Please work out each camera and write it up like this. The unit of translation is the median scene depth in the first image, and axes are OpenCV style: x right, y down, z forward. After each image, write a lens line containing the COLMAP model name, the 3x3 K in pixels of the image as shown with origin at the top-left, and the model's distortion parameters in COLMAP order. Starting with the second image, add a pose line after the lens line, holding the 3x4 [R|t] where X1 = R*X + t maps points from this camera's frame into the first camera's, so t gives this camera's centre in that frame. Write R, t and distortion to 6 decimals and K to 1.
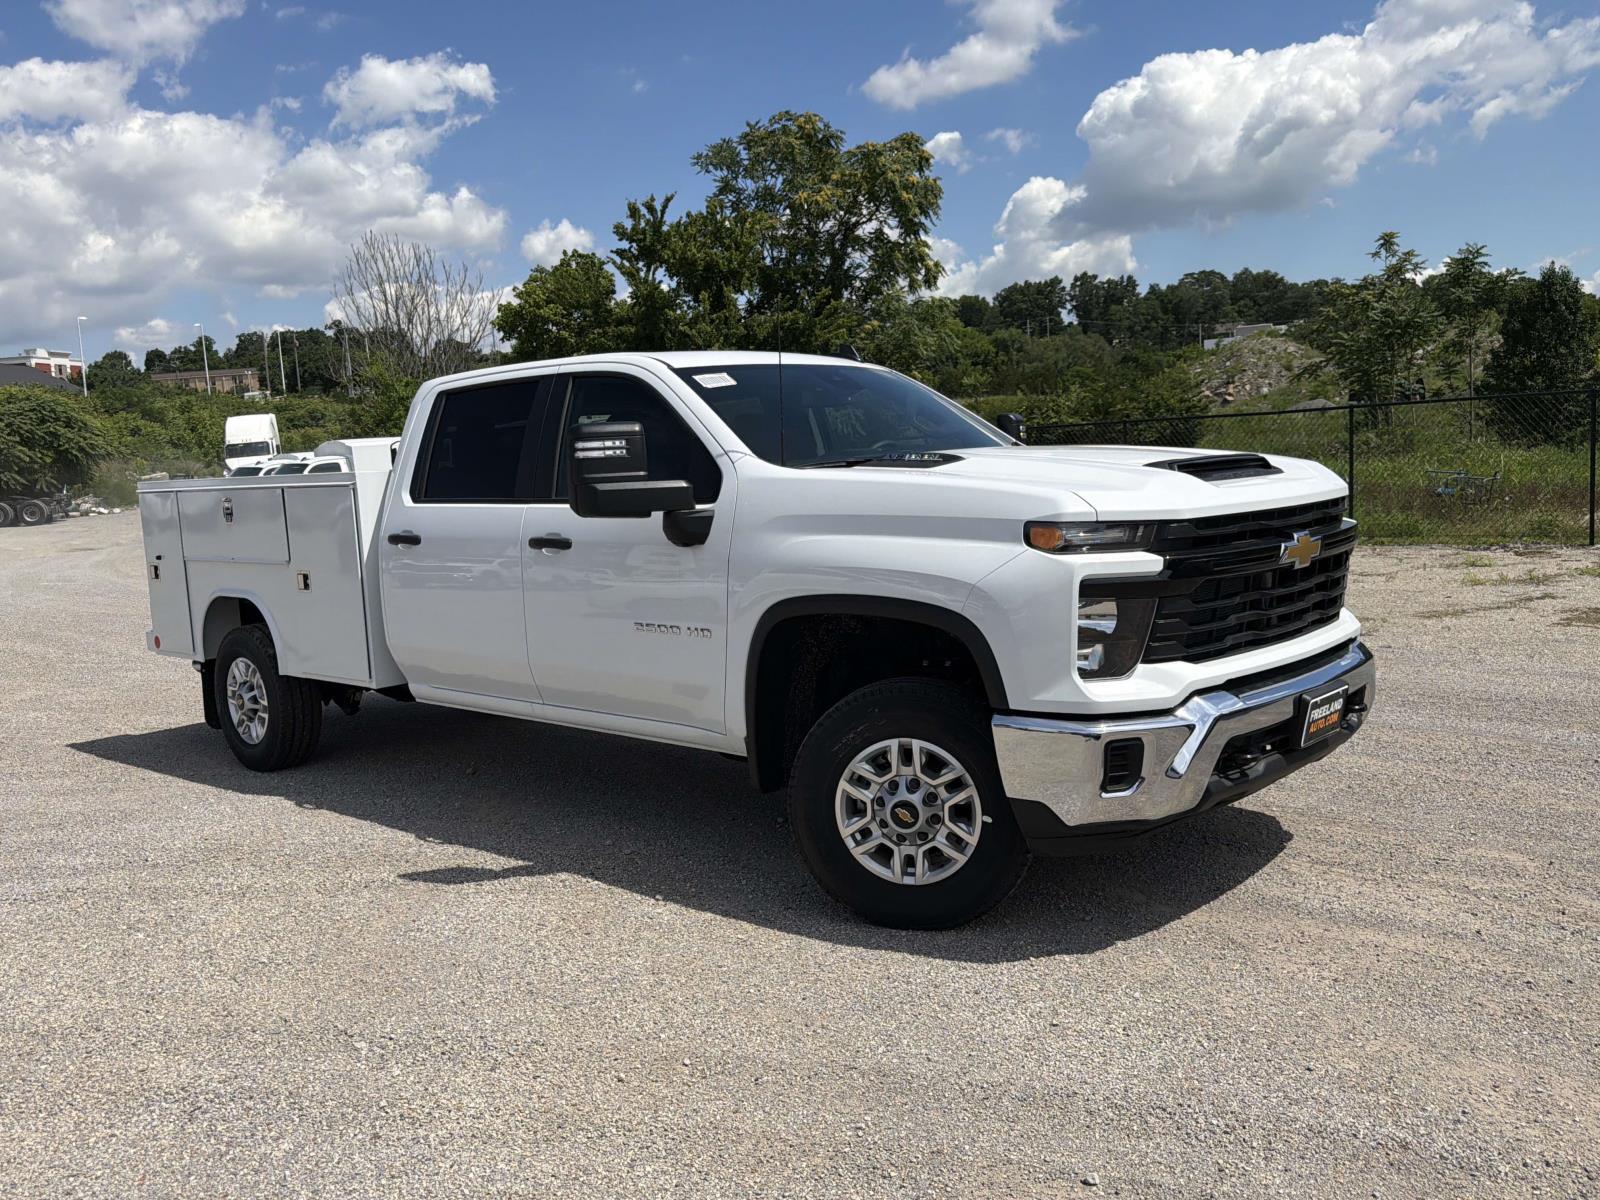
lens RADIAL K [[1439.3, 0, 805.9], [0, 1439.3, 600.5], [0, 0, 1]] dist [0.097521, 0.003962]
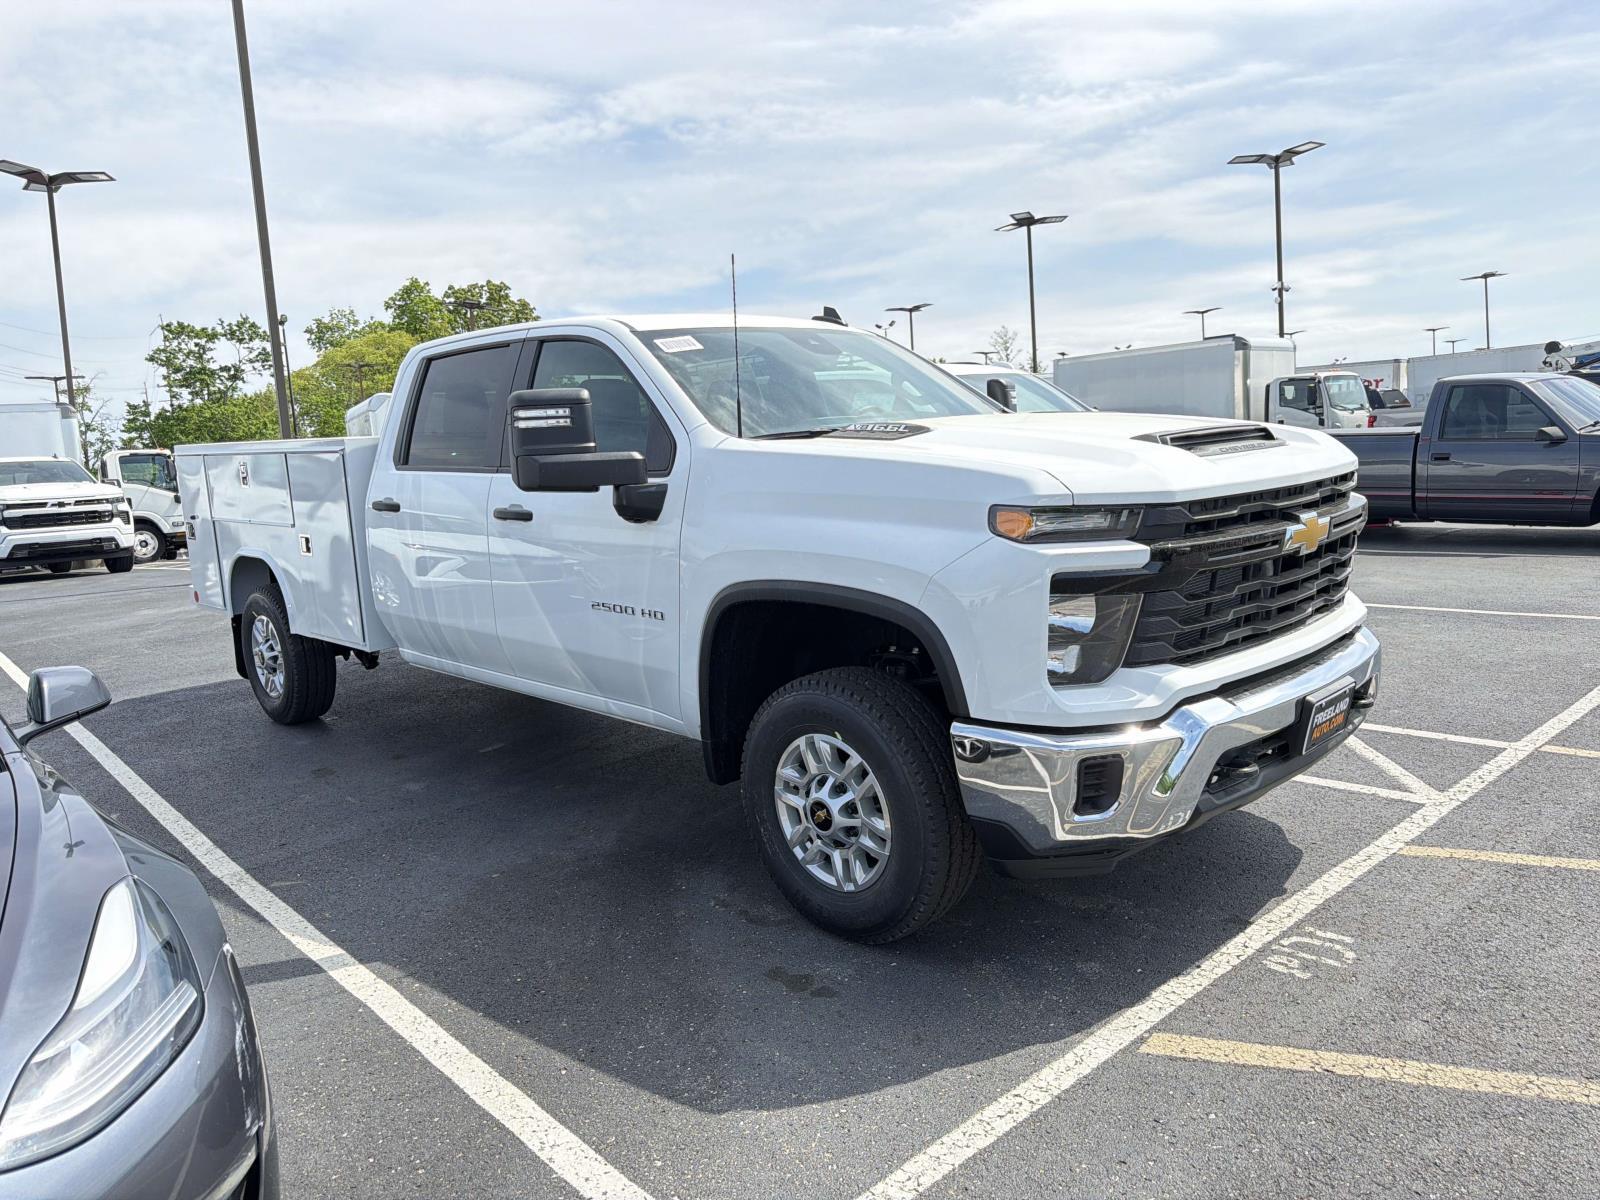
lens RADIAL K [[1194.8, 0, 796.9], [0, 1194.8, 602.7], [0, 0, 1]] dist [0.068247, 0.003107]
pose [[0.998860, 0.007291, -0.047166, 0.062008], [-0.004629, 0.998403, 0.056304, -0.032132], [0.047501, -0.056022, 0.997299, 0.240839]]
